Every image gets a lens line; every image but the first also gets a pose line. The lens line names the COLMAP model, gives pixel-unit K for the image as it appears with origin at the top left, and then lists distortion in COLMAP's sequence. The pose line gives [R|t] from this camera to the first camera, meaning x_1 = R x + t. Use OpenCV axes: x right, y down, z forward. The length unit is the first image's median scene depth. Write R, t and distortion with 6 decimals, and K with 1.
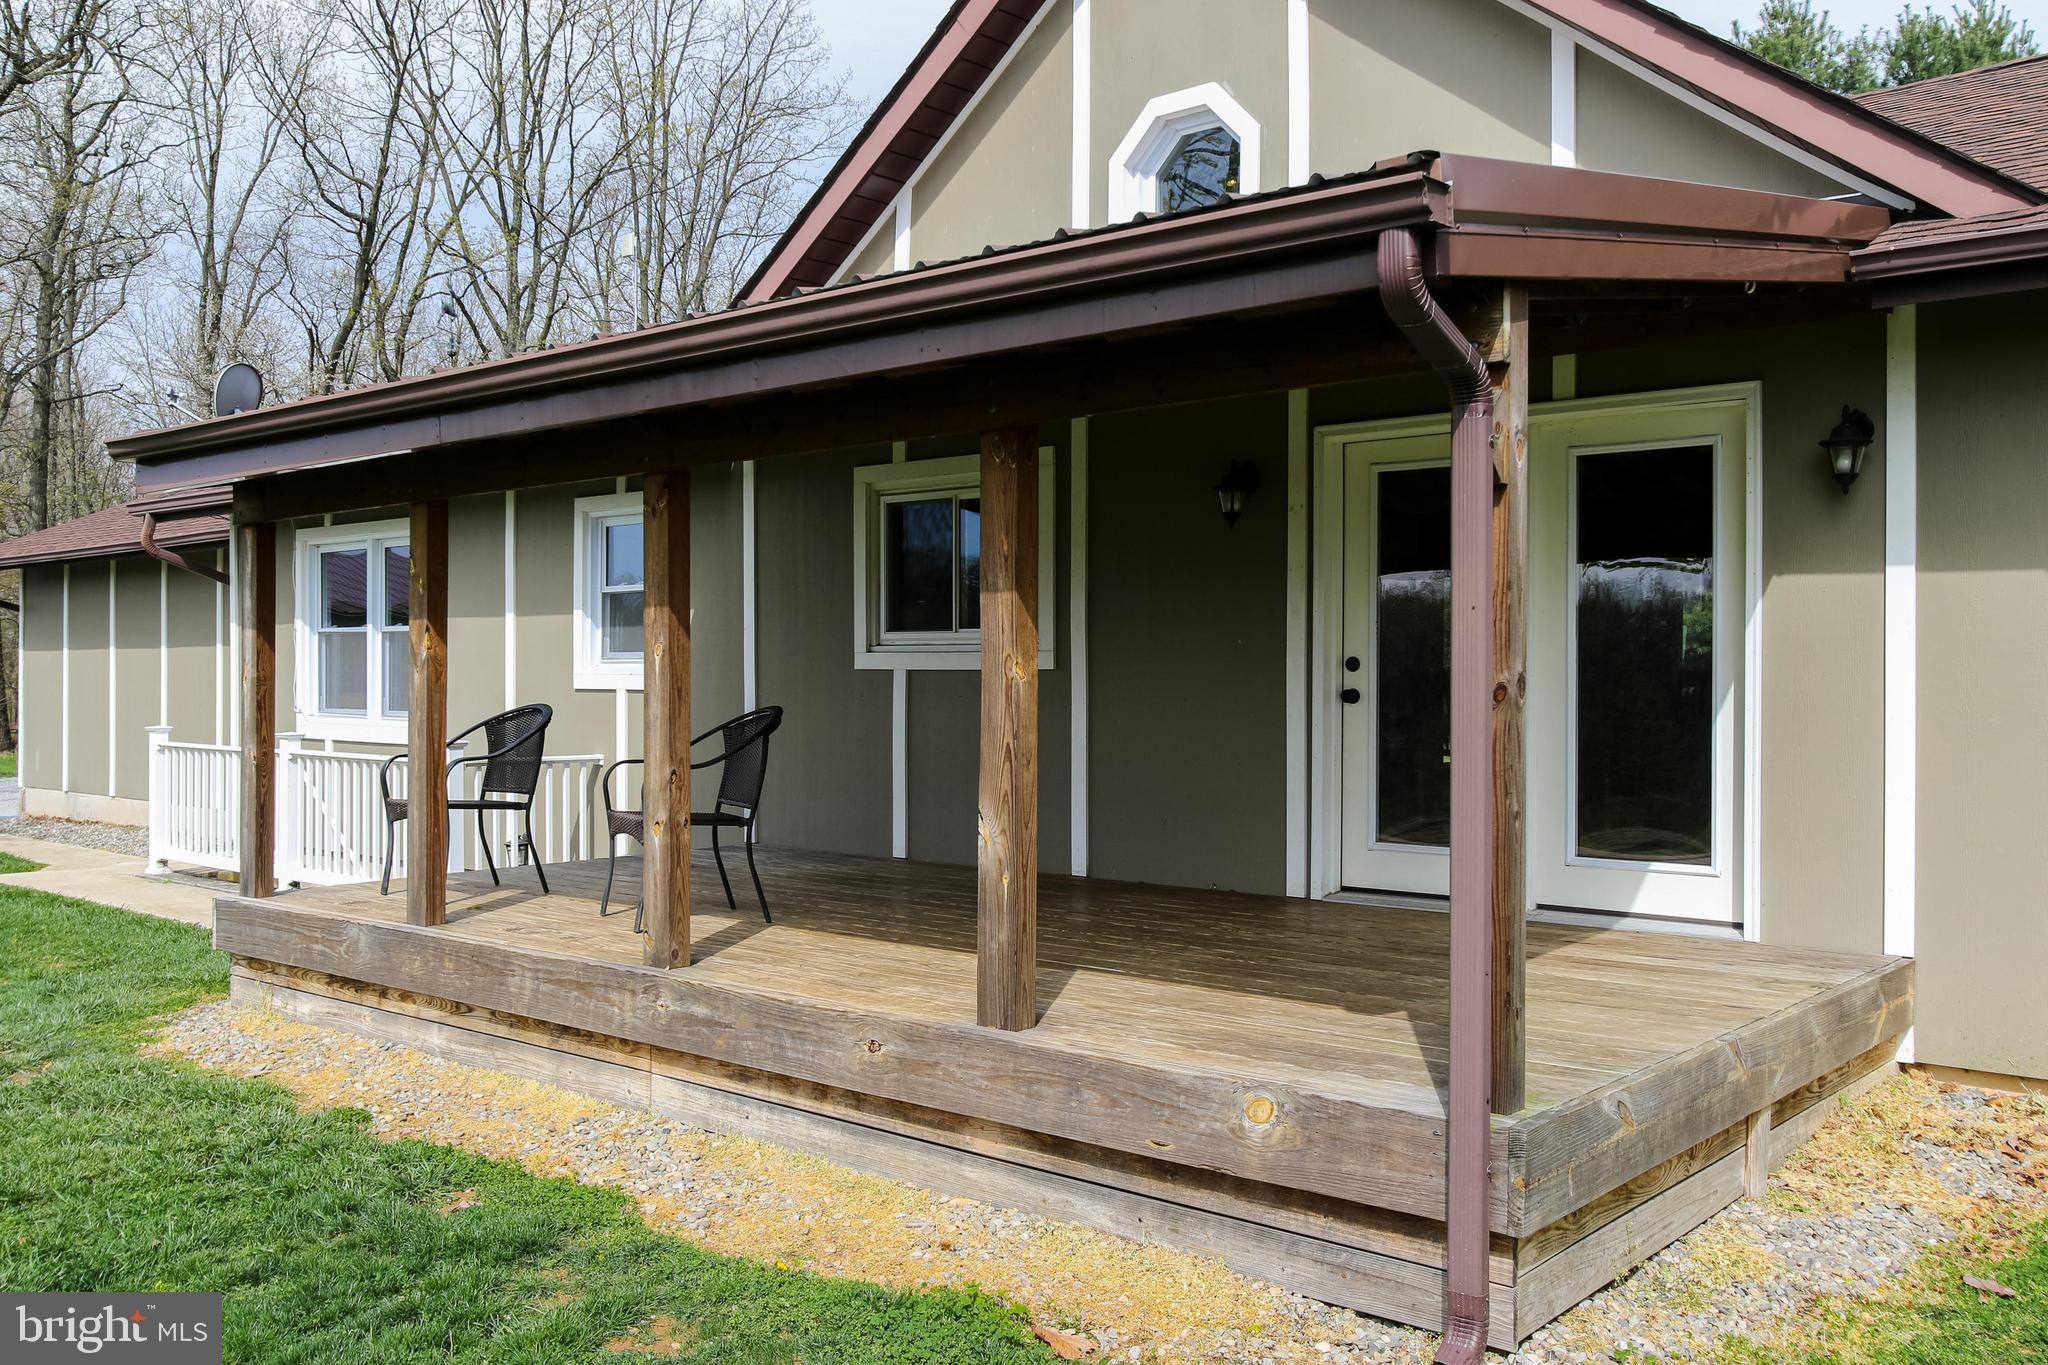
lens RADIAL K [[1737.1, 0, 1024.0], [0, 1737.1, 682.5], [0, 0, 1]] dist [0.092256, 0.001332]
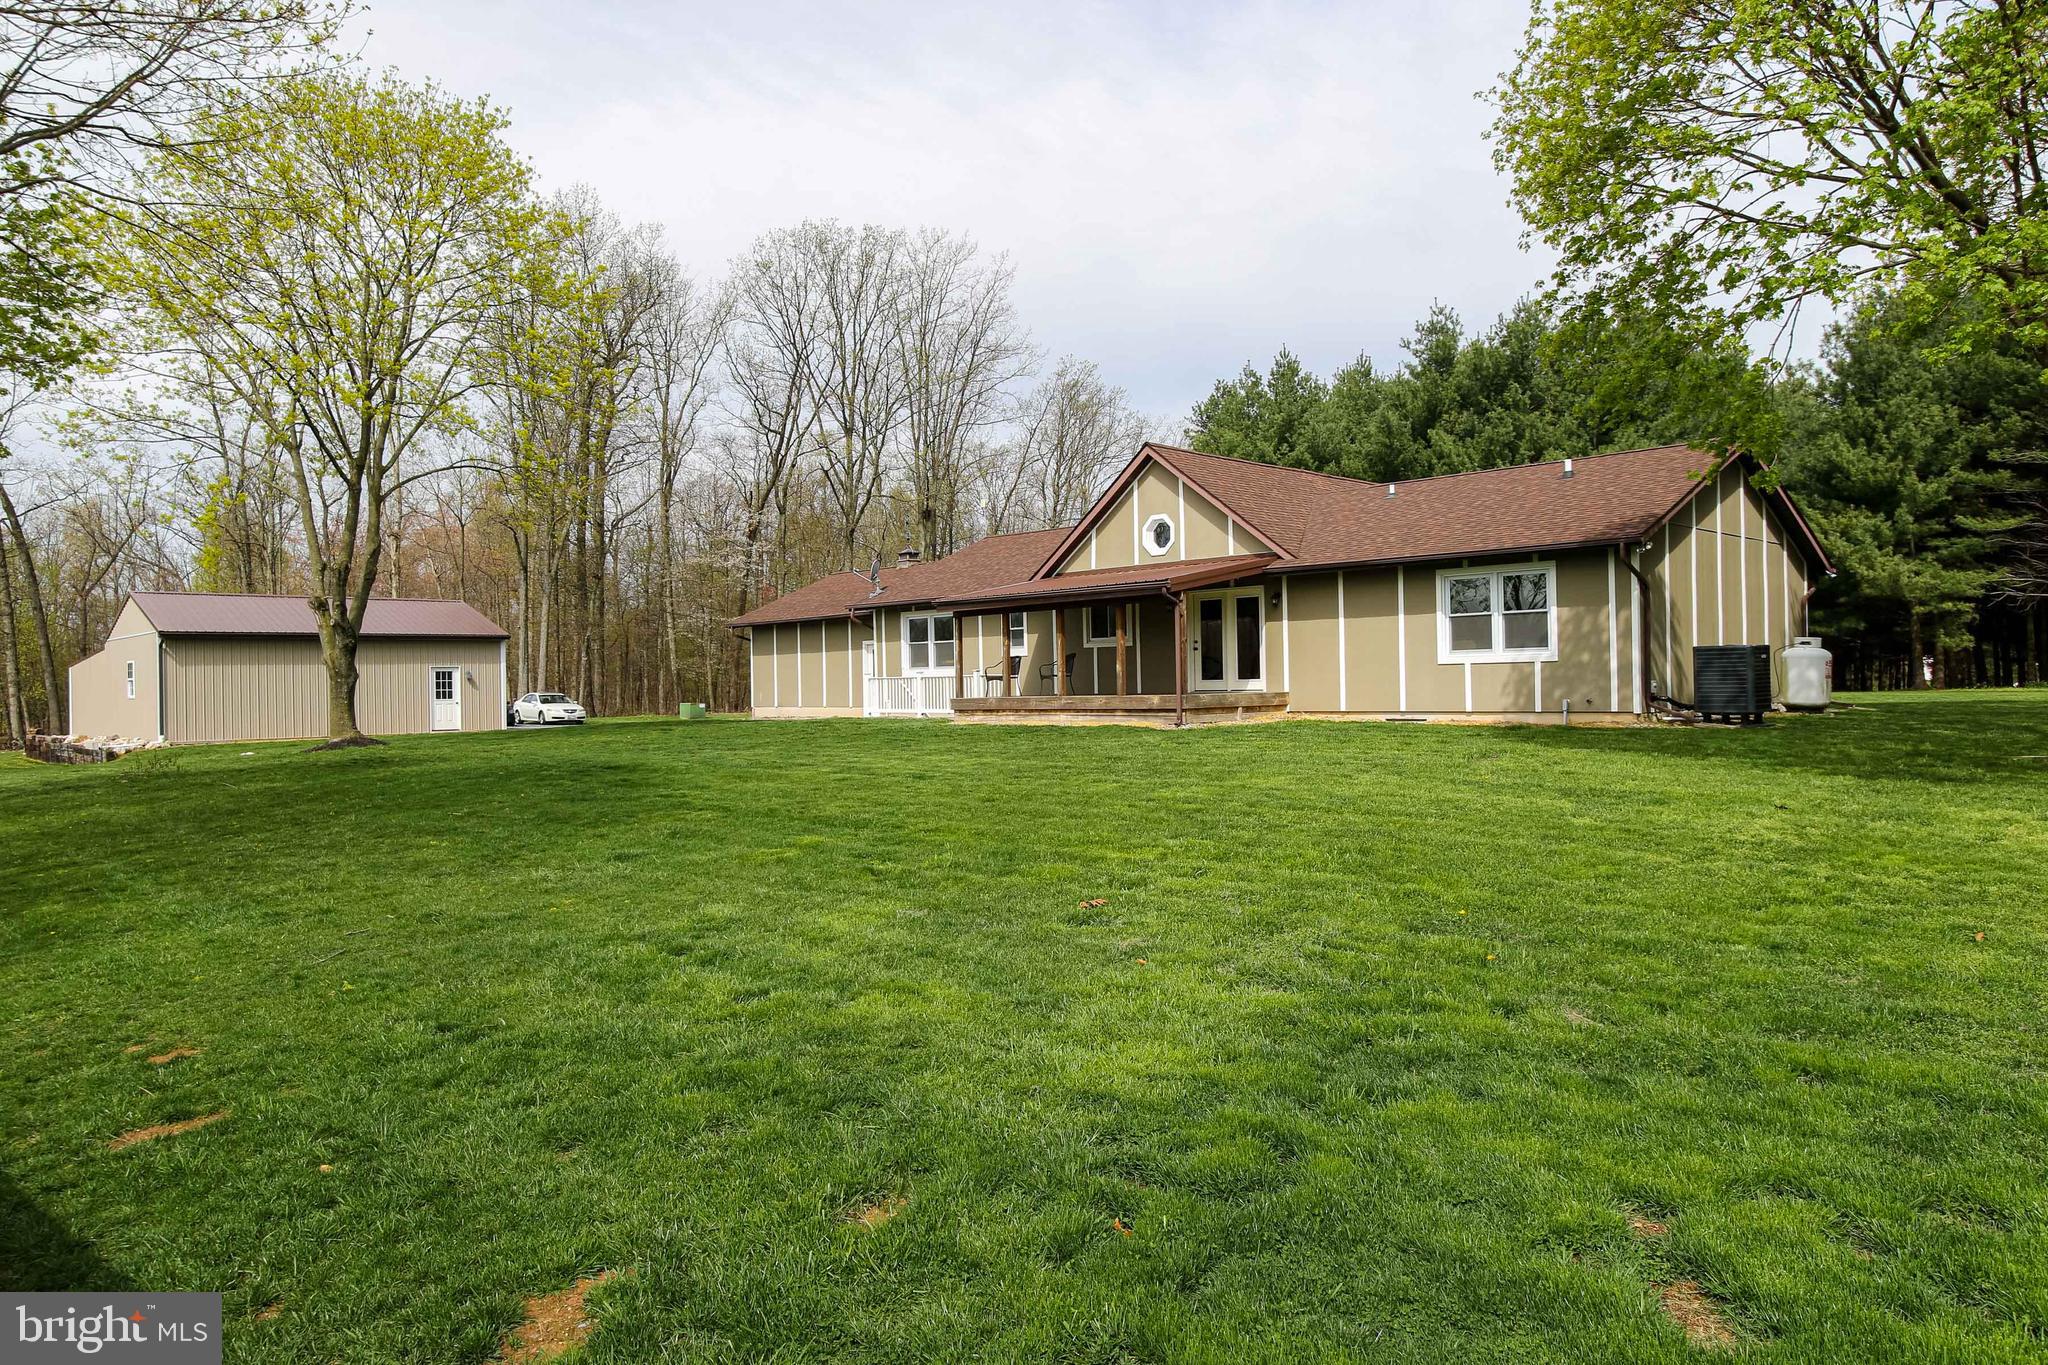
lens RADIAL K [[1154.4, 0, 1024.0], [0, 1154.4, 682.5], [0, 0, 1]] dist [-0.000768, -0.000043]
pose [[0.994964, -0.020174, -0.098186, 0.030741], [0.020495, 0.999787, 0.002266, 0.075290], [0.098120, -0.004267, 0.995165, -1.953276]]
